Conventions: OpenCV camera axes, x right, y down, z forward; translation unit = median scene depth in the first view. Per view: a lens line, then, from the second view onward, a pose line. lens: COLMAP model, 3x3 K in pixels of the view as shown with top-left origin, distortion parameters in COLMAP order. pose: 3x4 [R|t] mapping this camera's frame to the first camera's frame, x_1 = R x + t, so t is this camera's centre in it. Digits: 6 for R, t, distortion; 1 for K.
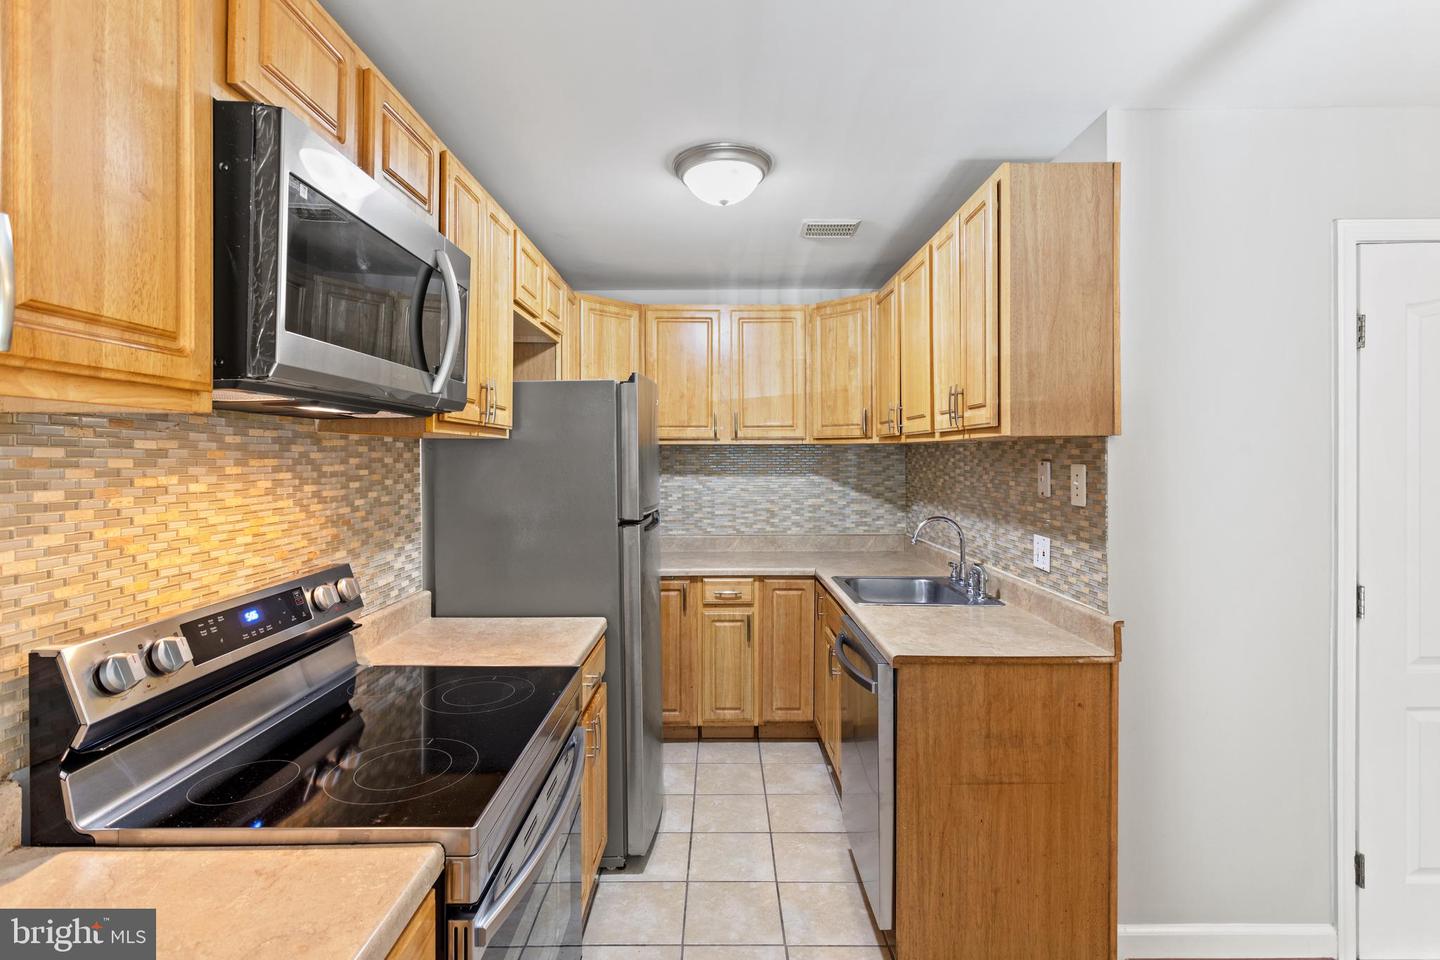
lens RADIAL K [[687.8, 0, 722.4], [0, 687.8, 458.5], [0, 0, 1]] dist [0.003185, 0.001228]
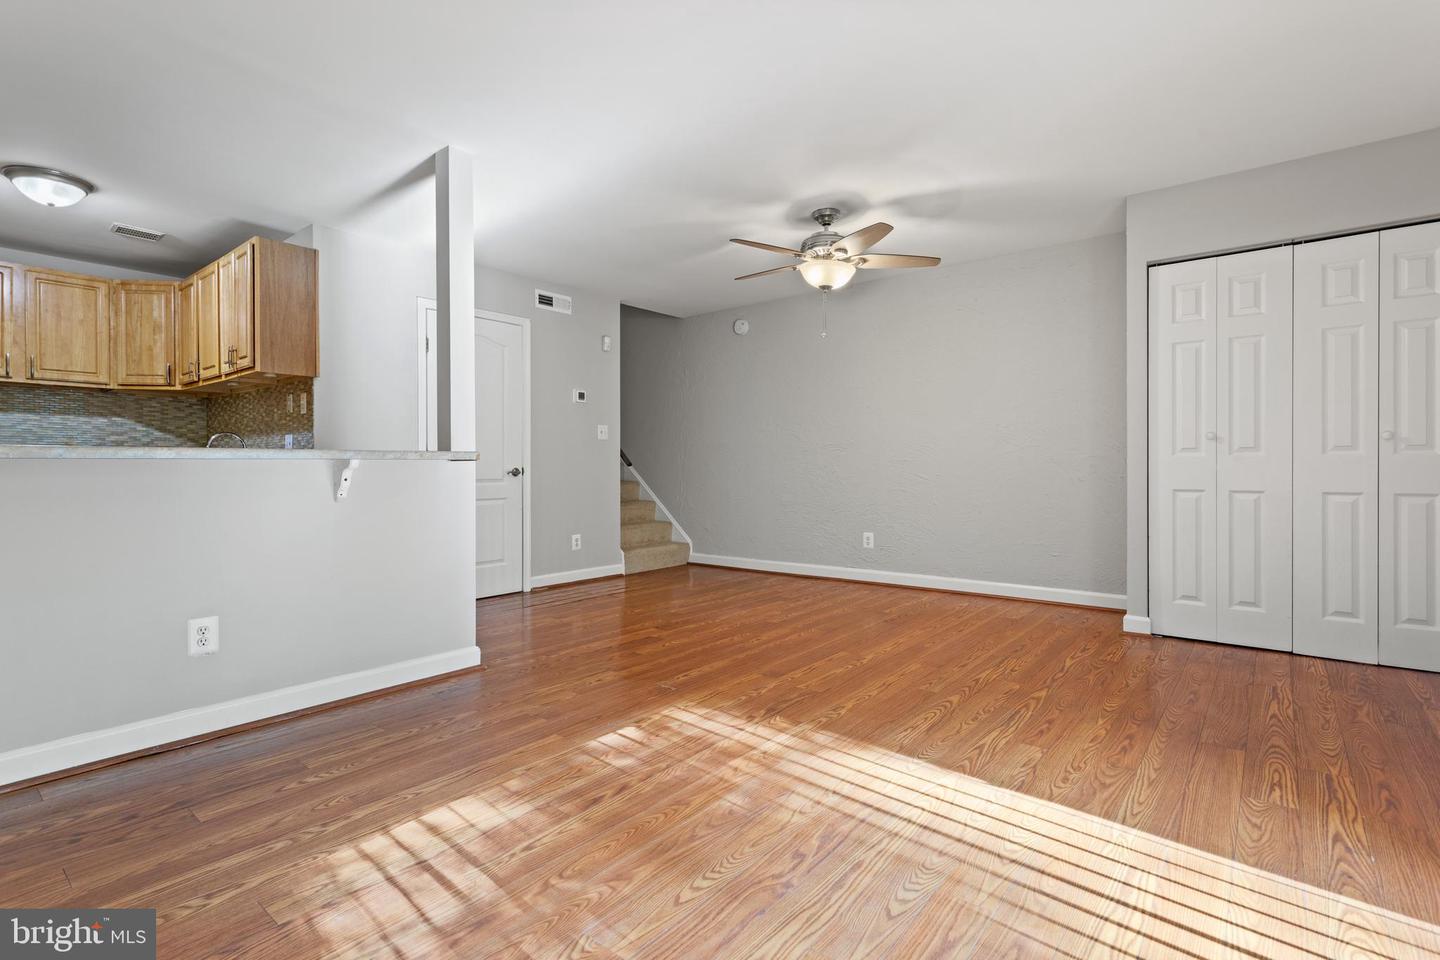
lens RADIAL K [[684.2, 0, 718.8], [0, 684.2, 469.3], [0, 0, 1]] dist [0.005351, 0.001081]
pose [[0.636570, 0.001616, 0.771217, -0.238046], [0.001683, 0.999993, -0.003484, 0.225955], [-0.771217, 0.003516, 0.636563, -1.133899]]
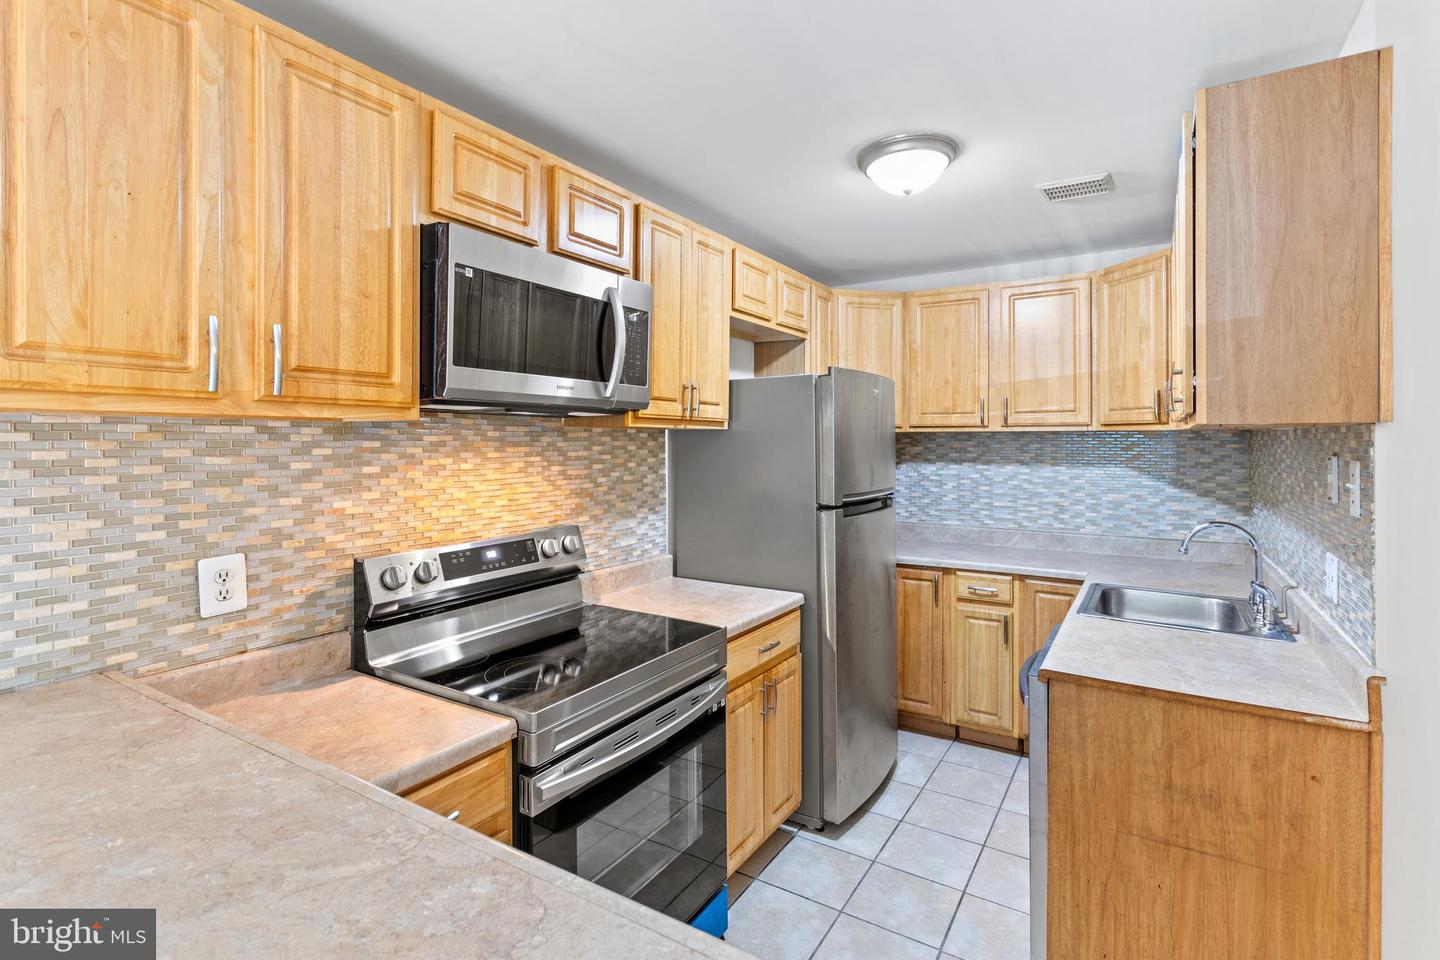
lens RADIAL K [[693.6, 0, 717.6], [0, 693.6, 440.2], [0, 0, 1]] dist [0.000378, 0.001819]
pose [[0.846941, 0.002334, -0.531682, 0.313572], [-0.004103, 0.999989, -0.002146, -0.008552], [0.531671, 0.003999, 0.846941, 0.001112]]
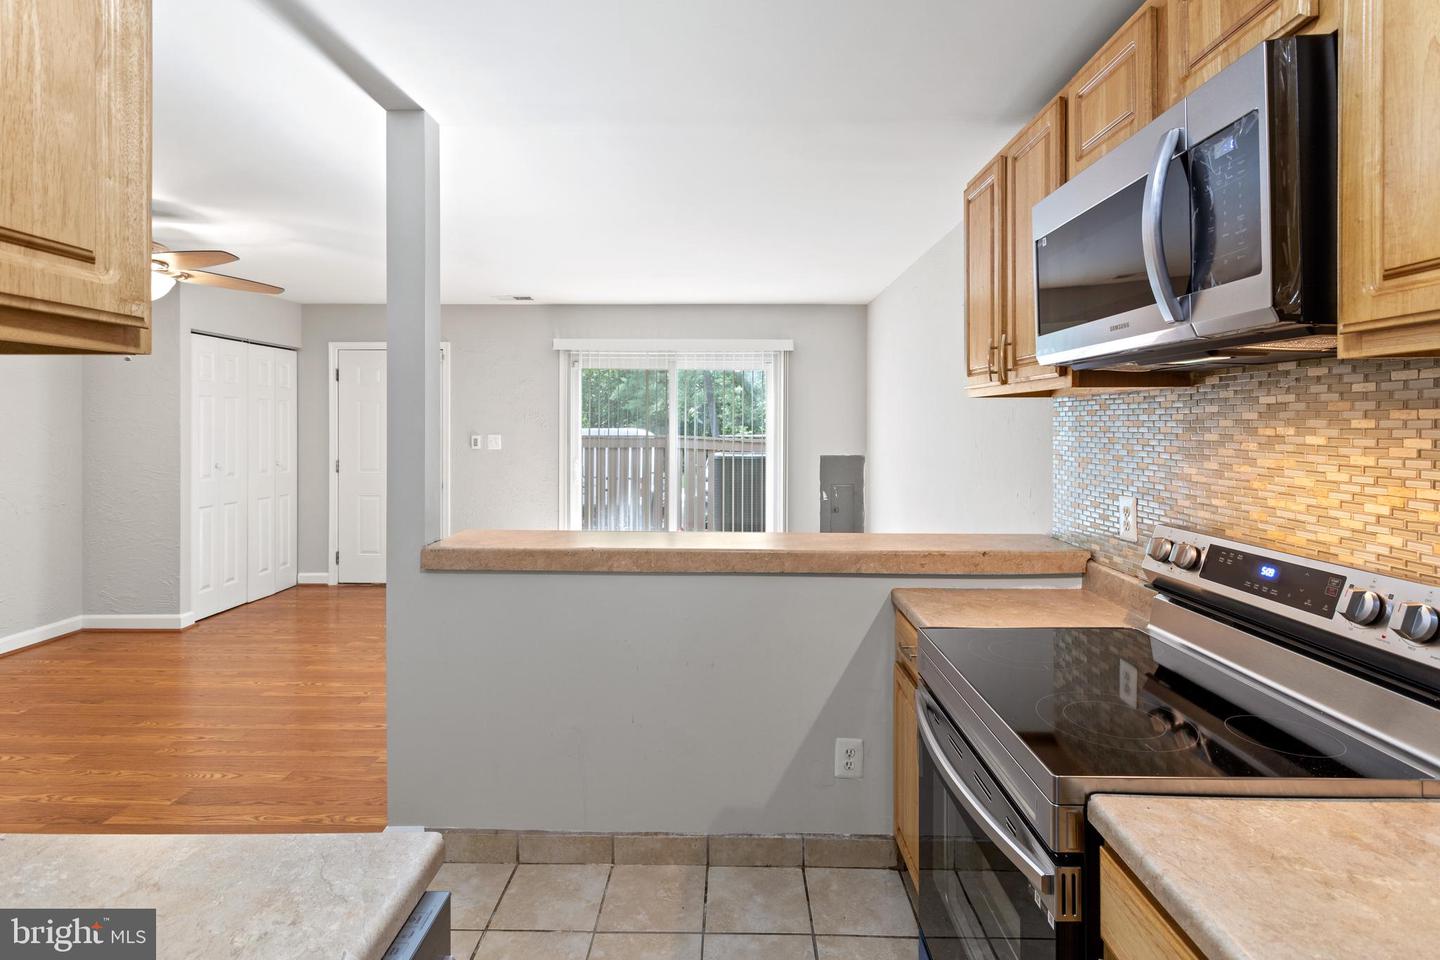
lens RADIAL K [[695.9, 0, 728.0], [0, 695.9, 434.7], [0, 0, 1]] dist [-0.001045, 0.000638]
pose [[-0.999938, 0.003177, 0.010631, 0.044484], [0.003384, 0.999805, 0.019455, 0.007305], [-0.010568, 0.019490, -0.999754, 1.219194]]
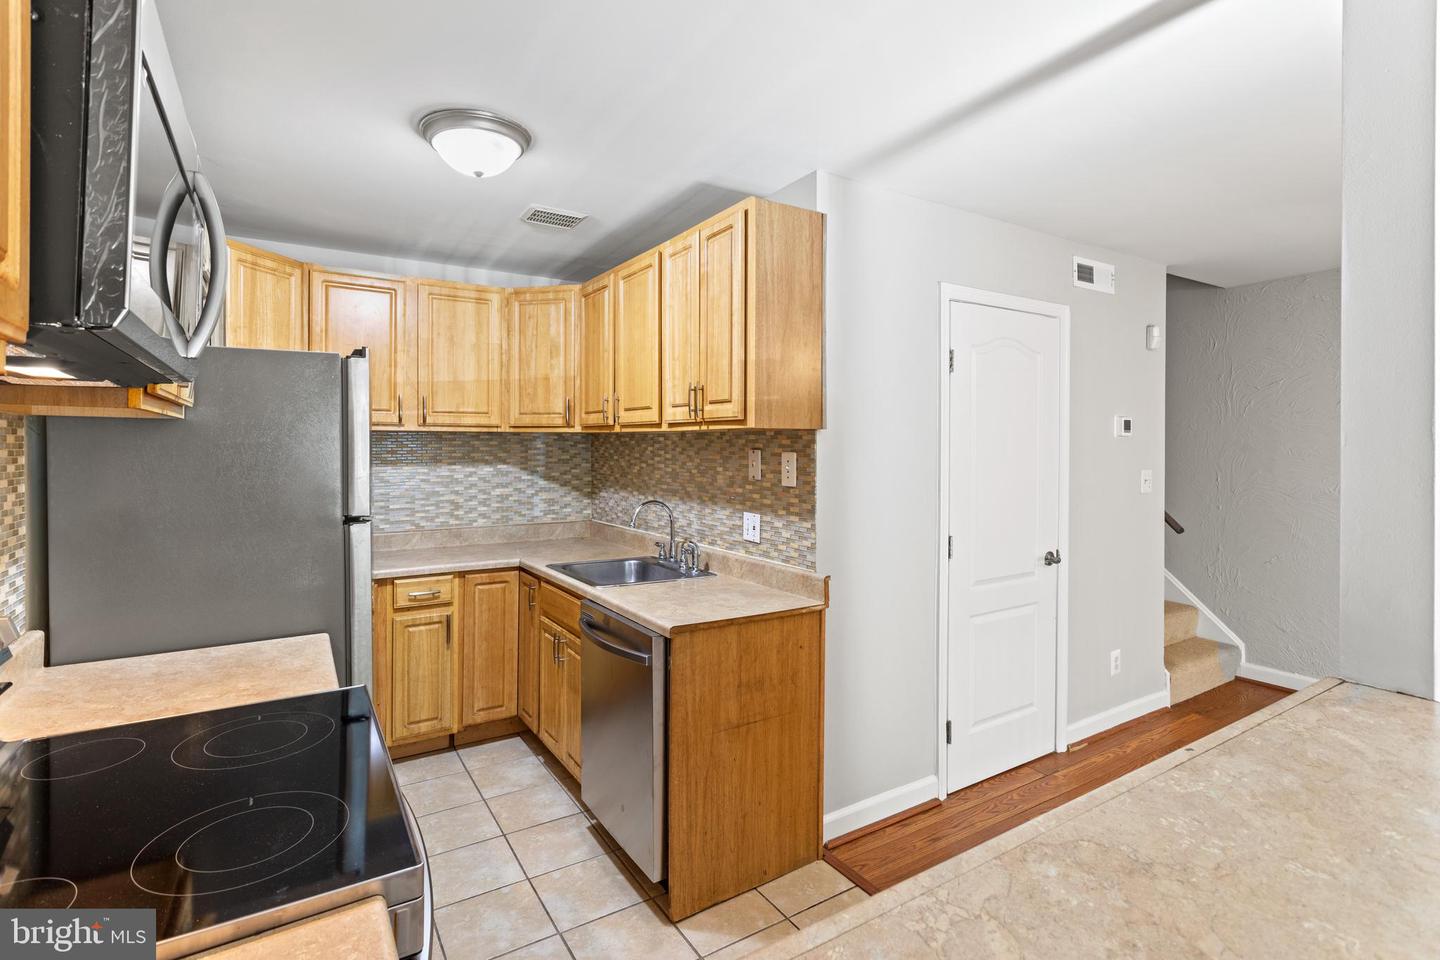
lens RADIAL K [[691.5, 0, 720.1], [0, 691.5, 447.6], [0, 0, 1]] dist [0.002350, 0.001154]
pose [[0.846886, 0.004213, 0.531758, -0.225564], [-0.004024, 0.999991, -0.001515, 0.002232], [-0.531759, -0.000857, 0.846895, 0.022968]]
